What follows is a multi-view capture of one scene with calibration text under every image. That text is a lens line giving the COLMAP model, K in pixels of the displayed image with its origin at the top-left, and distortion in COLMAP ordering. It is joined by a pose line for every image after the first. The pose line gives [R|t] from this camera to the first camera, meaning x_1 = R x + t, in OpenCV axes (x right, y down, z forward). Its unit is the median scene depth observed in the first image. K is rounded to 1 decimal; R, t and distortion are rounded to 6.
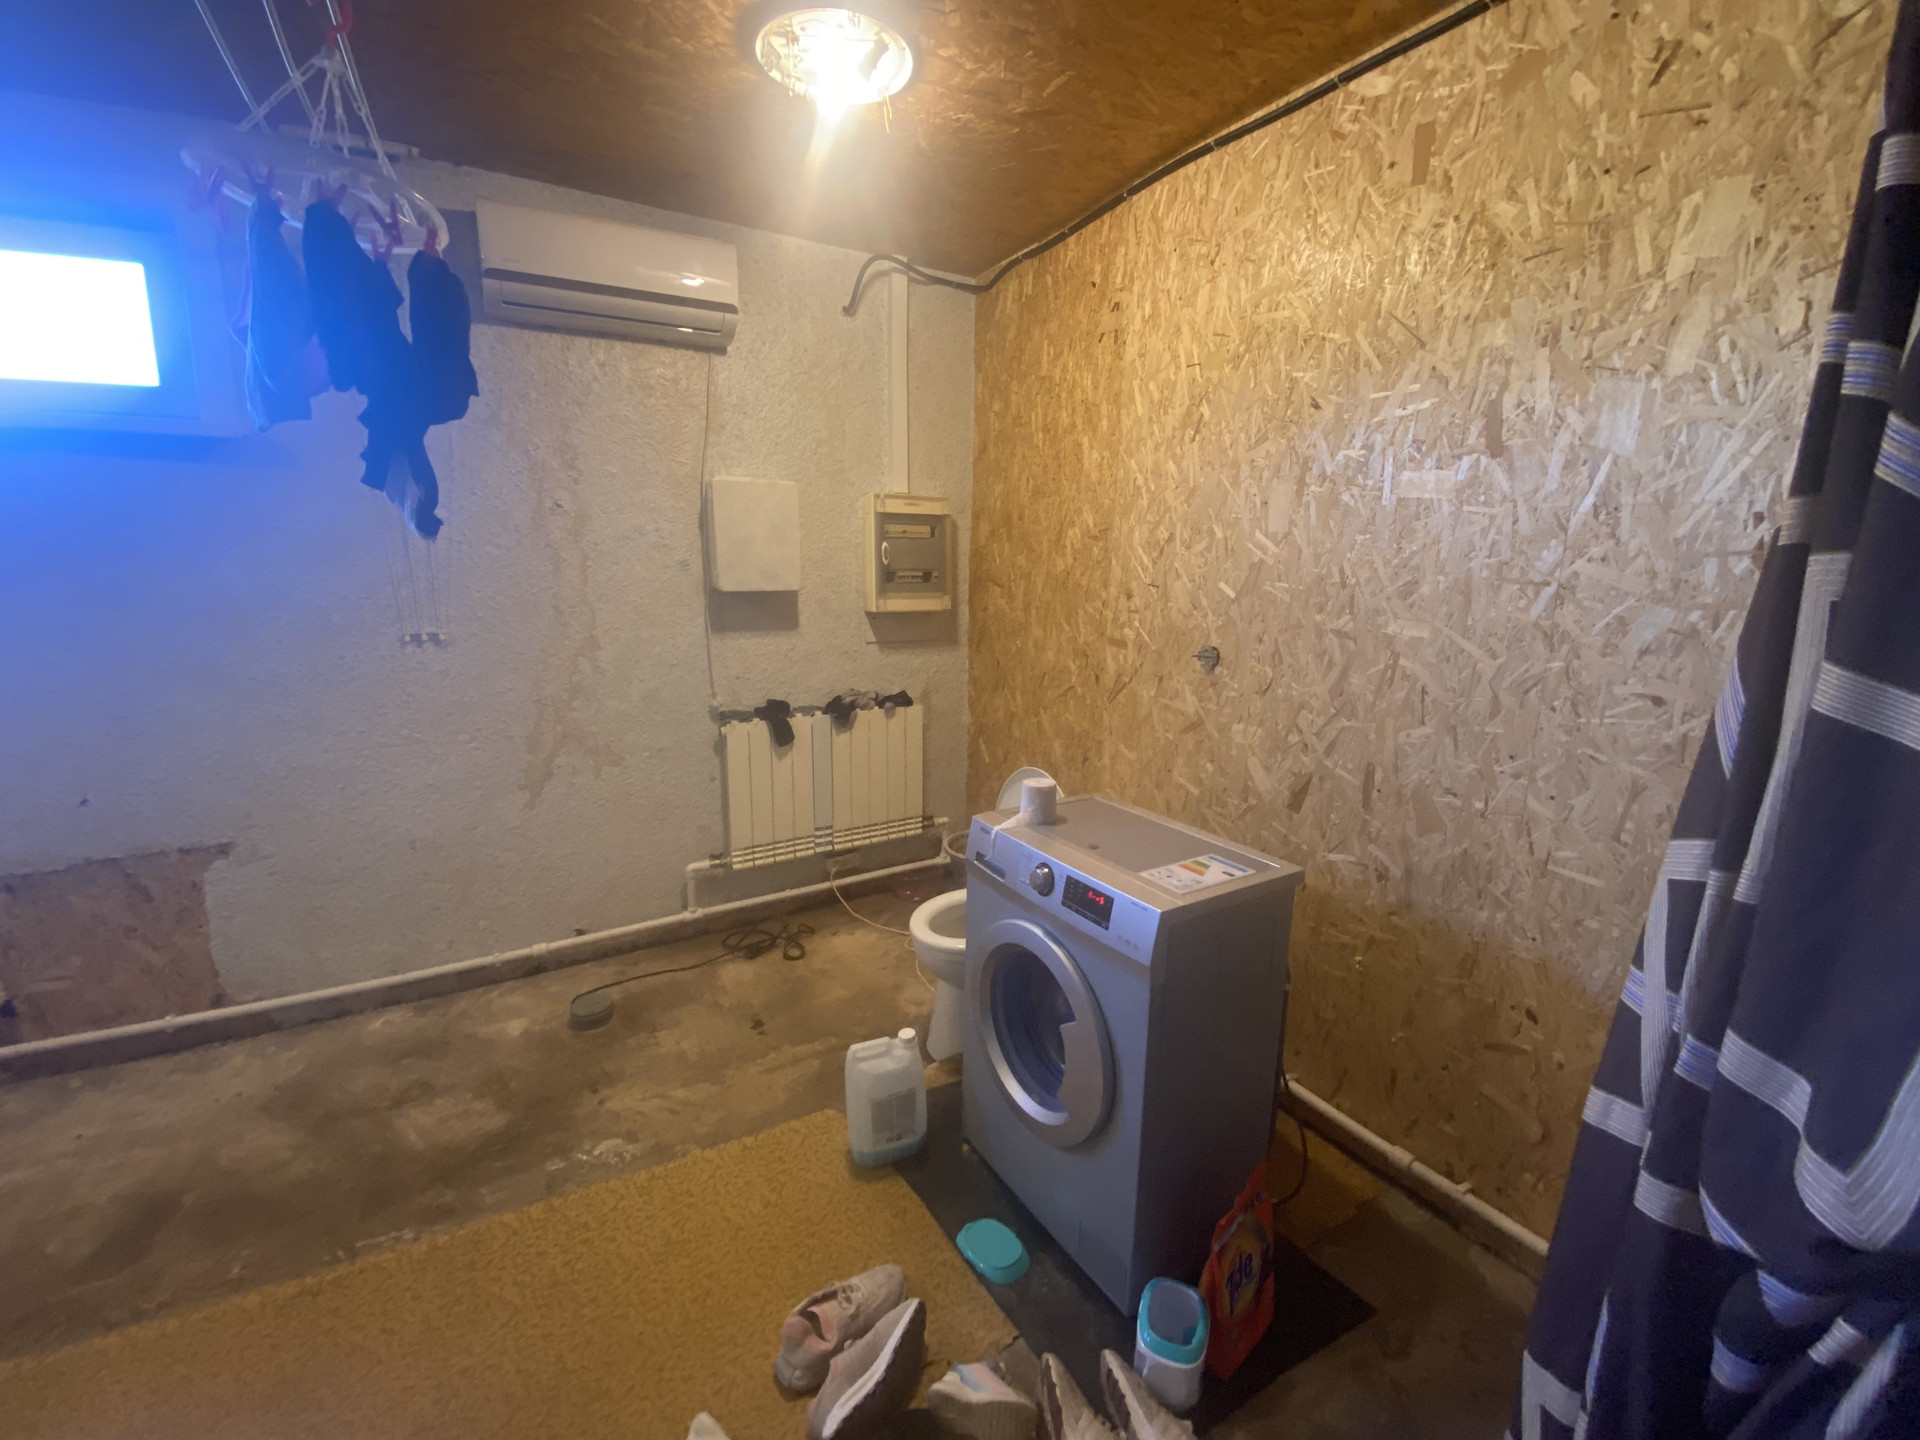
lens RADIAL K [[776.8, 0, 957.4], [0, 776.8, 717.8], [0, 0, 1]] dist [0.074091, -0.052537]
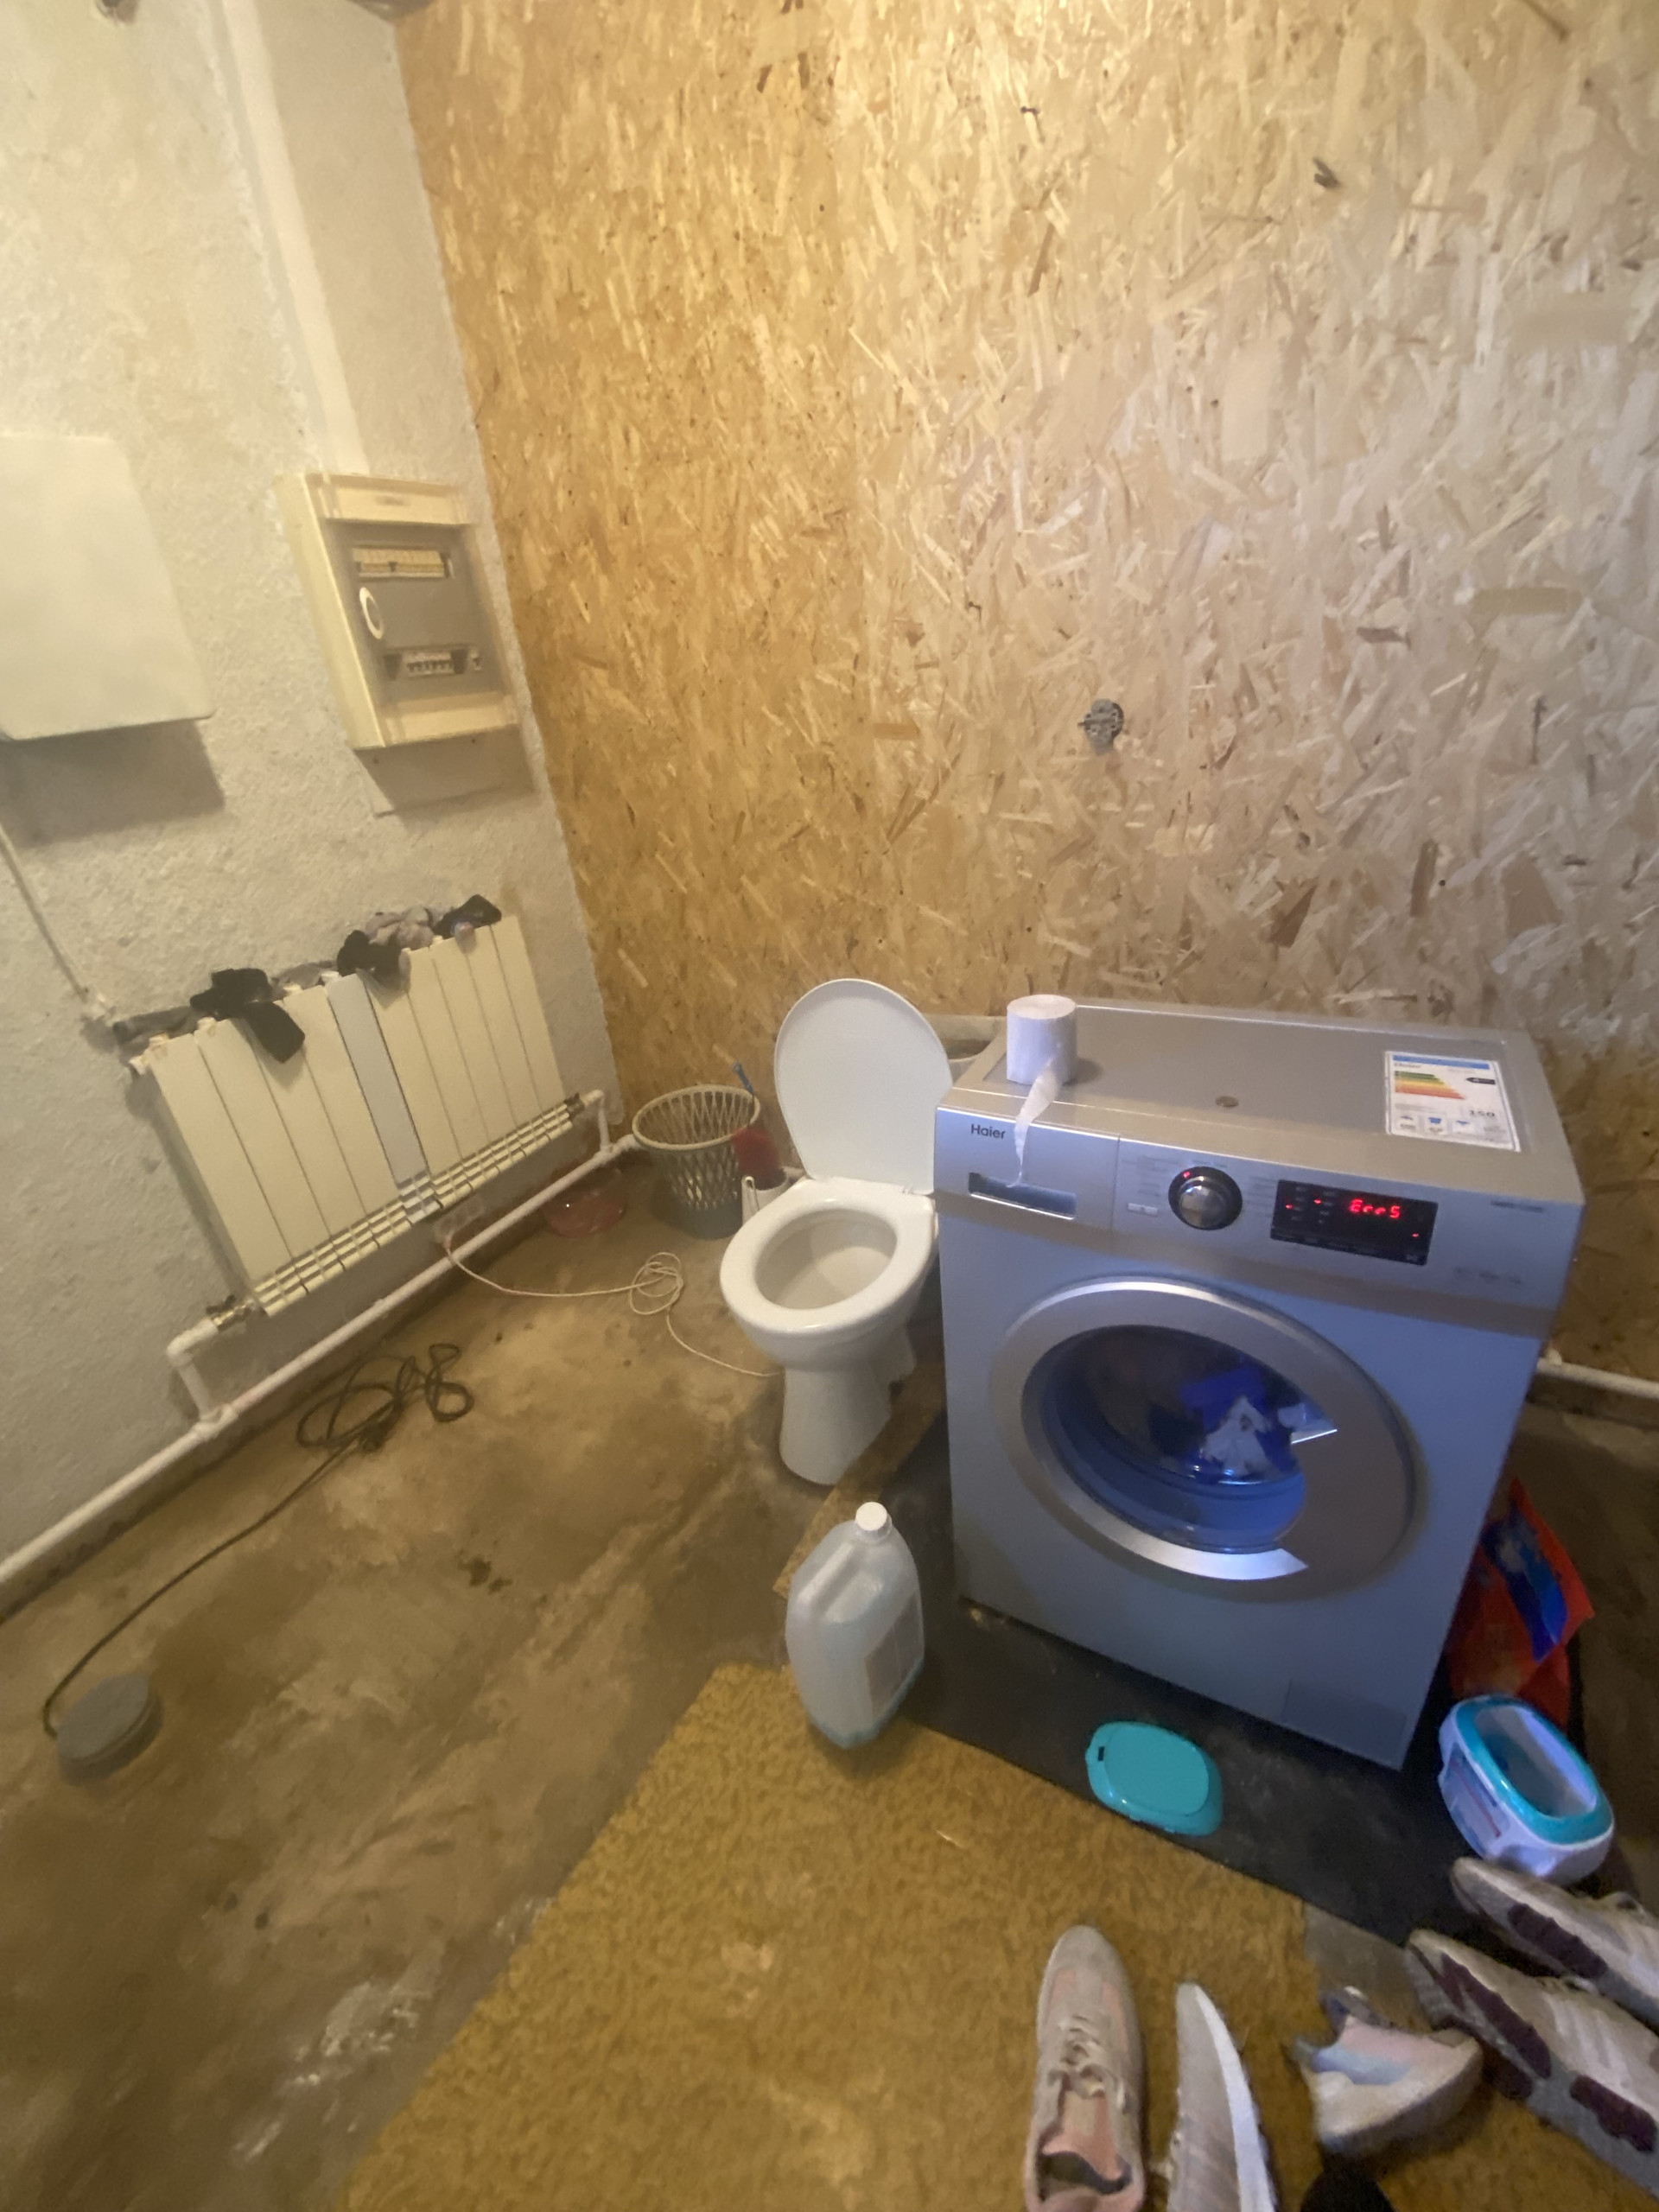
lens RADIAL K [[902.5, 0, 835.1], [0, 902.5, 1100.3], [0, 0, 1]] dist [0.015826, -0.017551]
pose [[0.864224, -0.302137, 0.402282, -0.184970], [0.197742, 0.939232, 0.280609, -0.034935], [-0.462618, -0.162961, 0.871452, 0.384767]]
